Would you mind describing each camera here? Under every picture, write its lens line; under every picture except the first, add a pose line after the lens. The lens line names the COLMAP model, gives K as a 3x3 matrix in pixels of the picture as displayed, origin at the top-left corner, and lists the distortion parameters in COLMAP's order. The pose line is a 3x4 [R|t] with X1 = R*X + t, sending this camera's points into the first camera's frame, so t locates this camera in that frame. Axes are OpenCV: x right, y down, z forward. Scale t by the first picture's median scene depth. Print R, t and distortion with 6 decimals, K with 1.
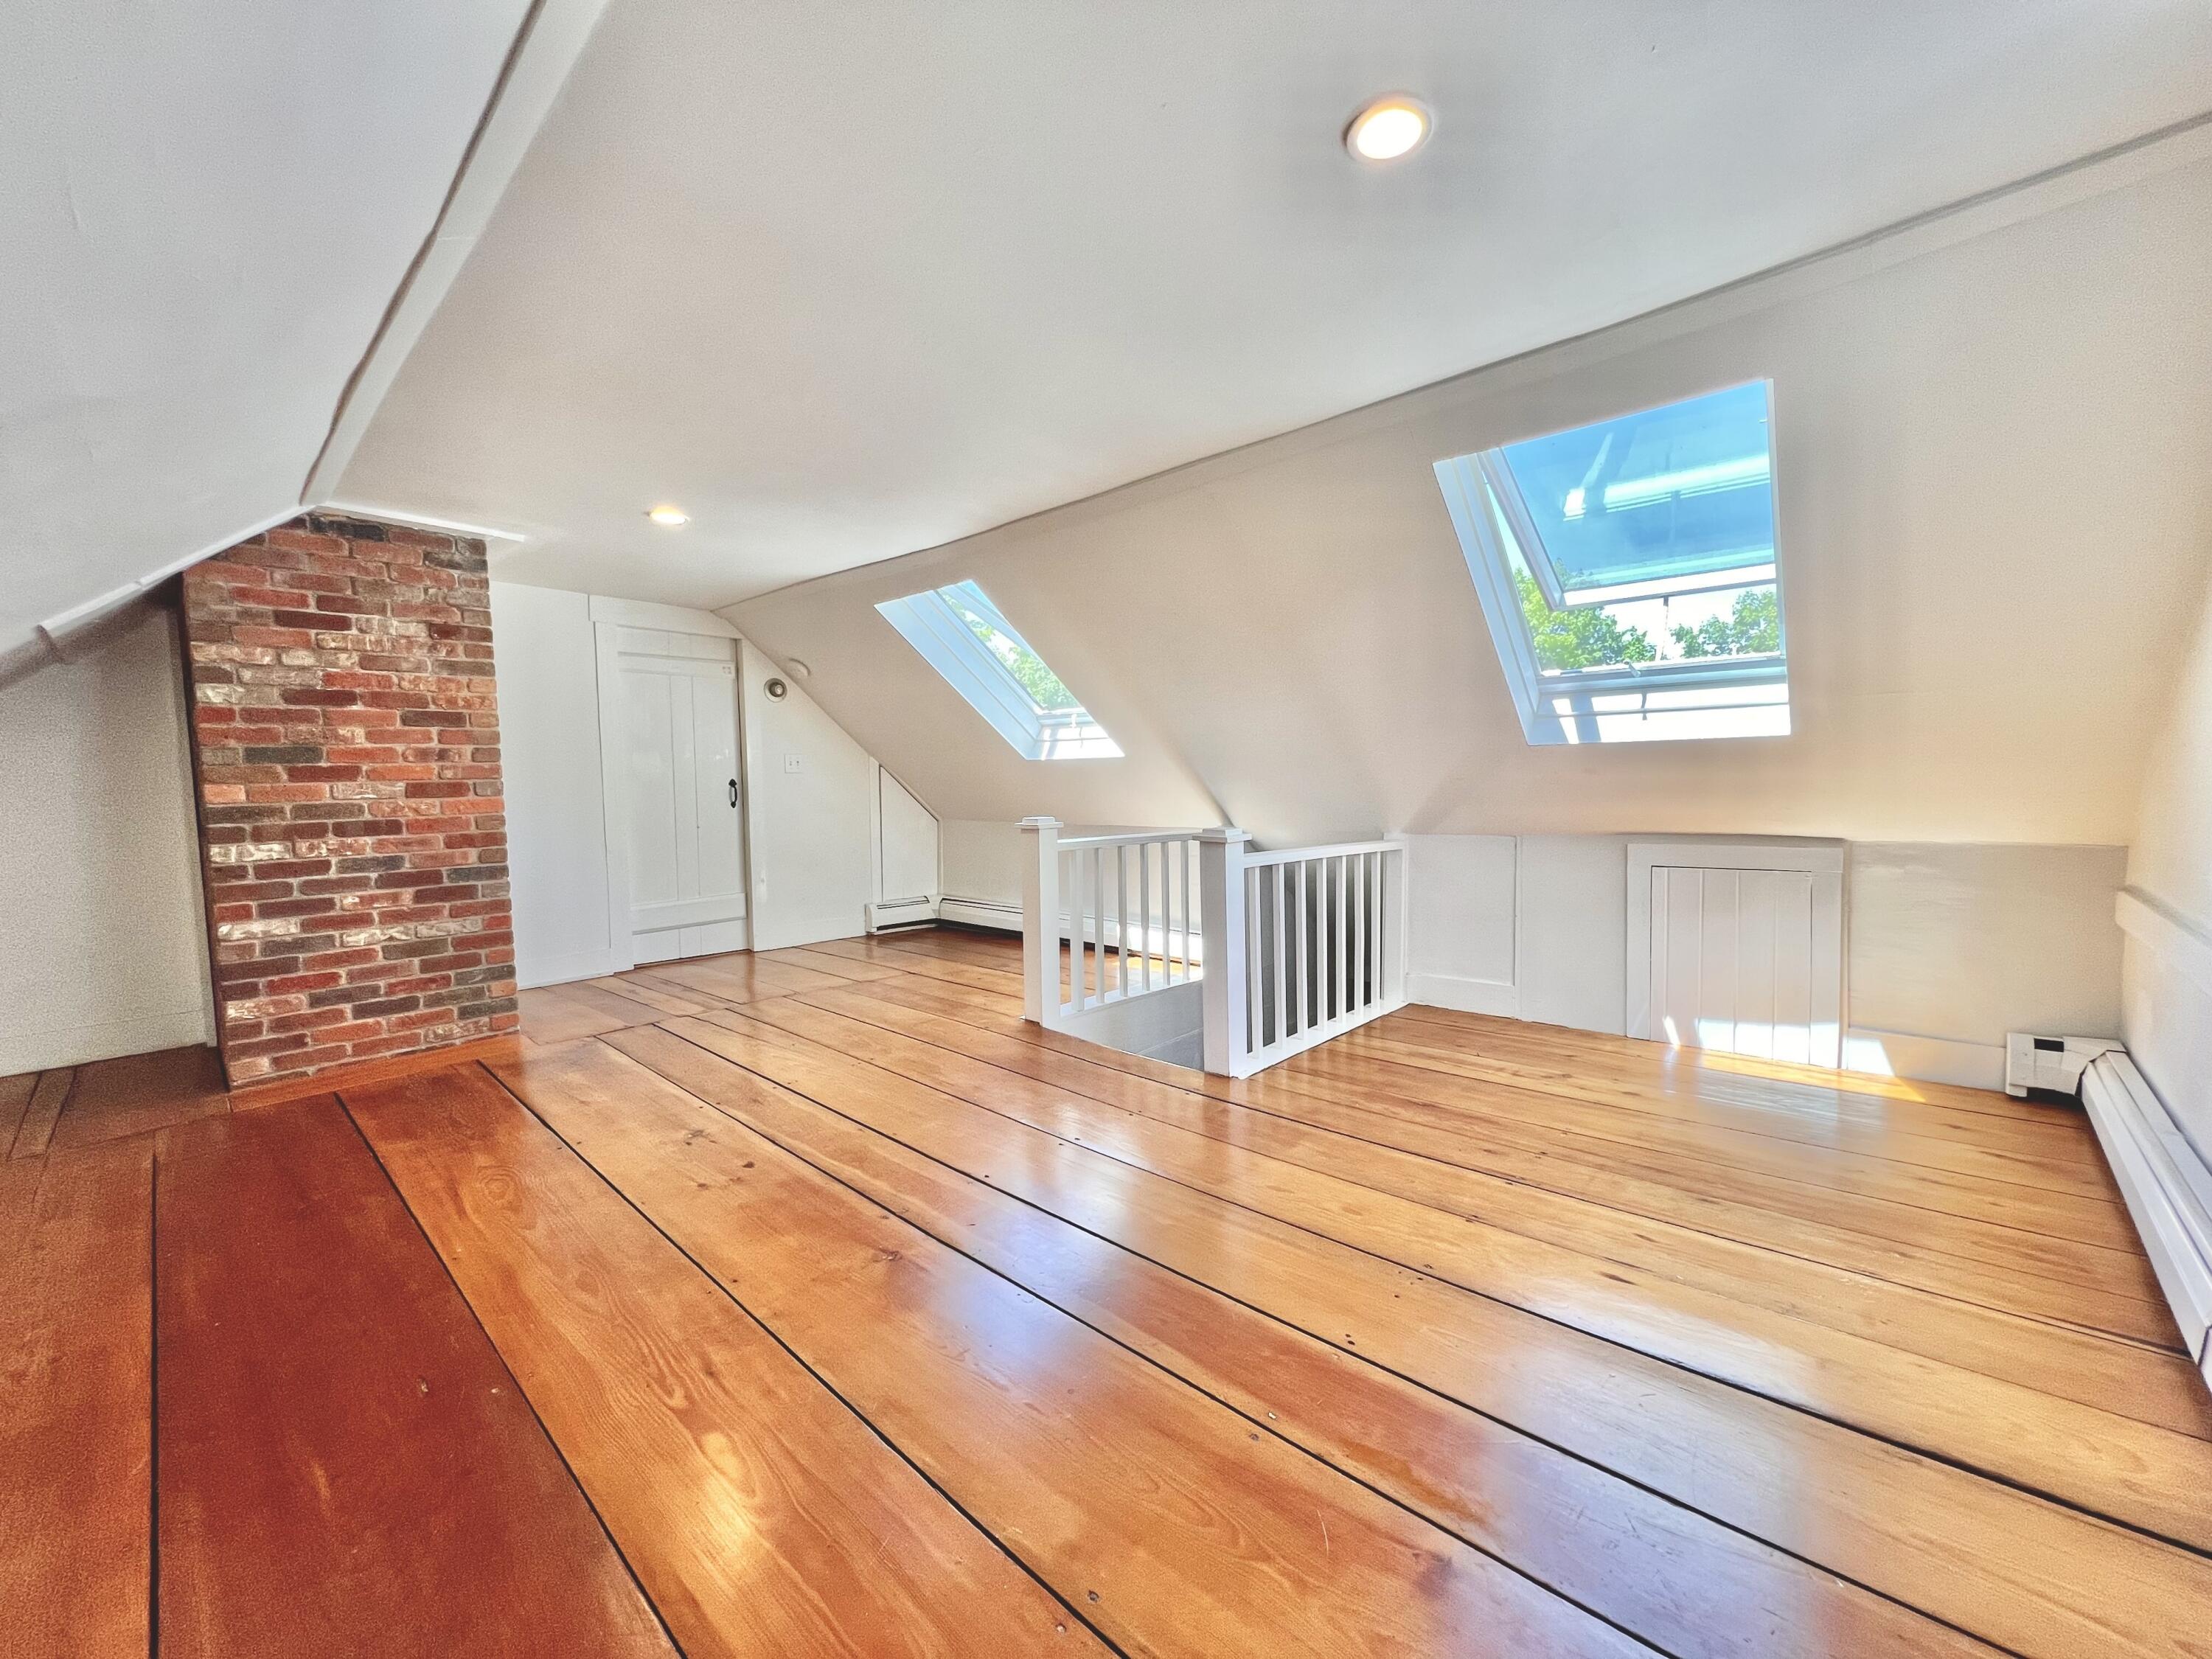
lens RADIAL K [[884.4, 0, 1106.0], [0, 884.4, 831.0], [0, 0, 1]] dist [-0.000060, 0.000008]
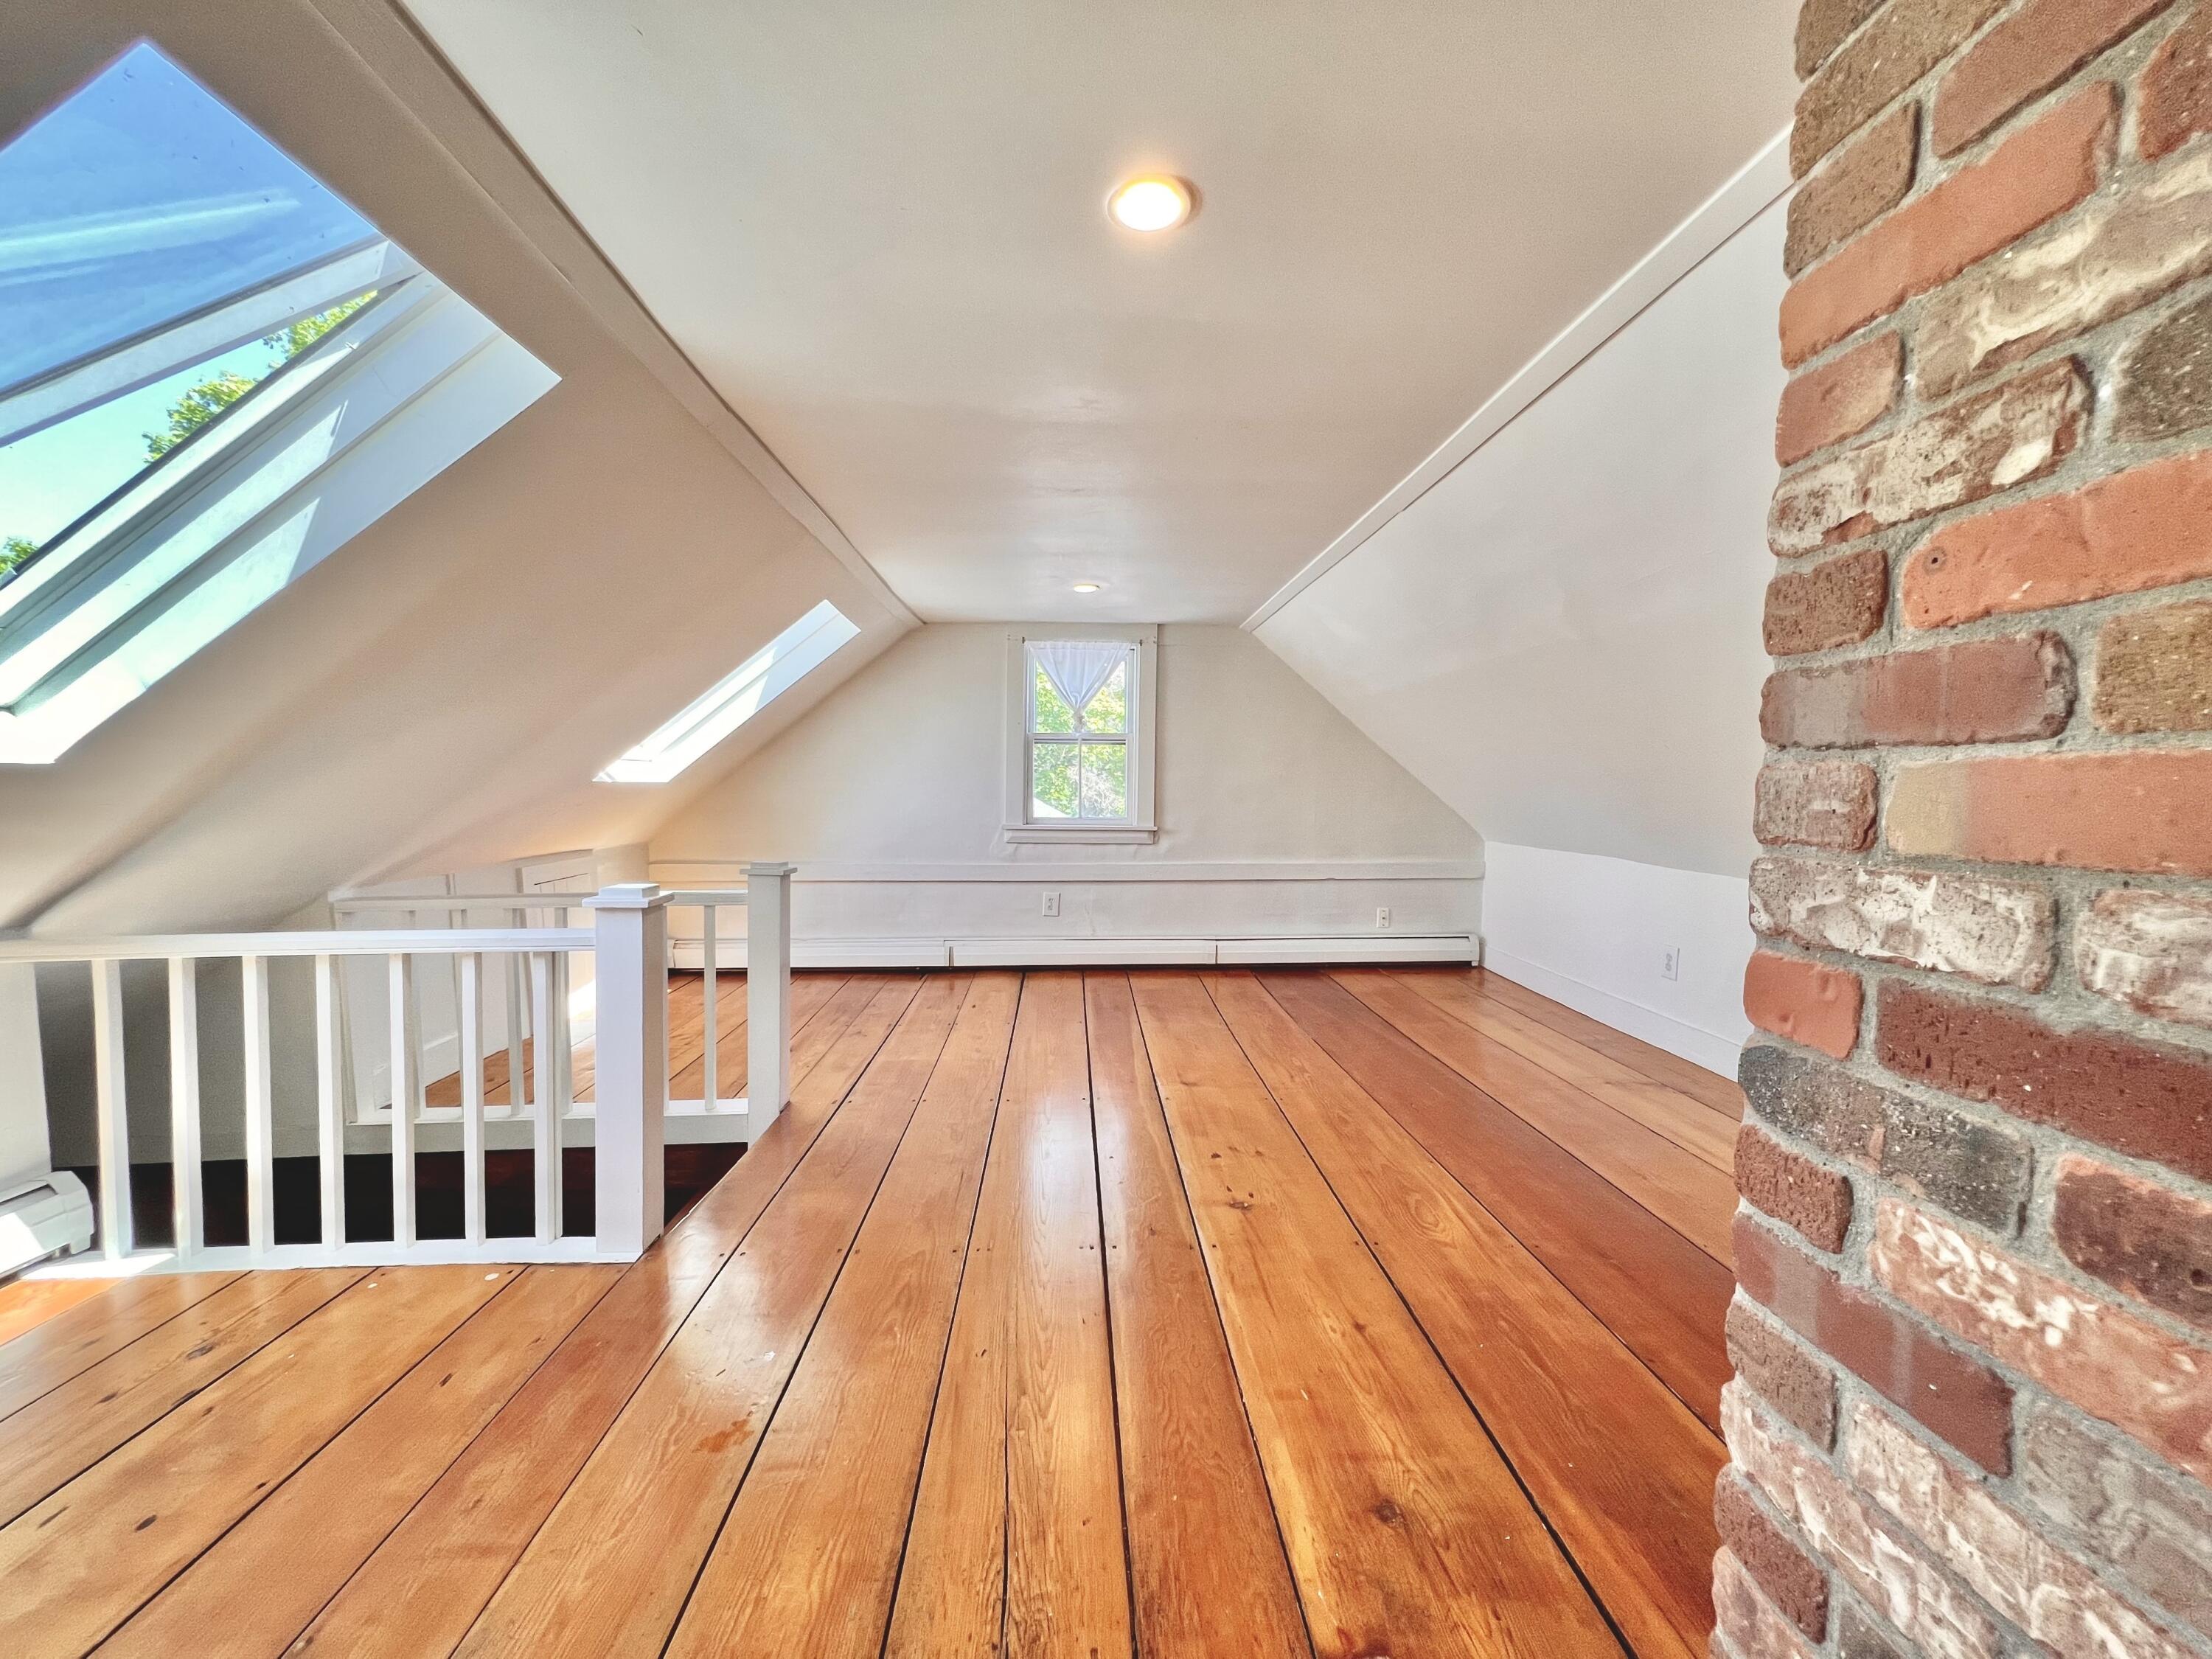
lens RADIAL K [[884.4, 0, 1107.7], [0, 884.4, 831.7], [0, 0, 1]] dist [-0.000060, 0.000008]
pose [[-0.715230, -0.009743, 0.698821, -0.835196], [0.047835, 0.996876, 0.062857, -0.085659], [-0.697250, 0.078385, -0.712529, 1.432709]]
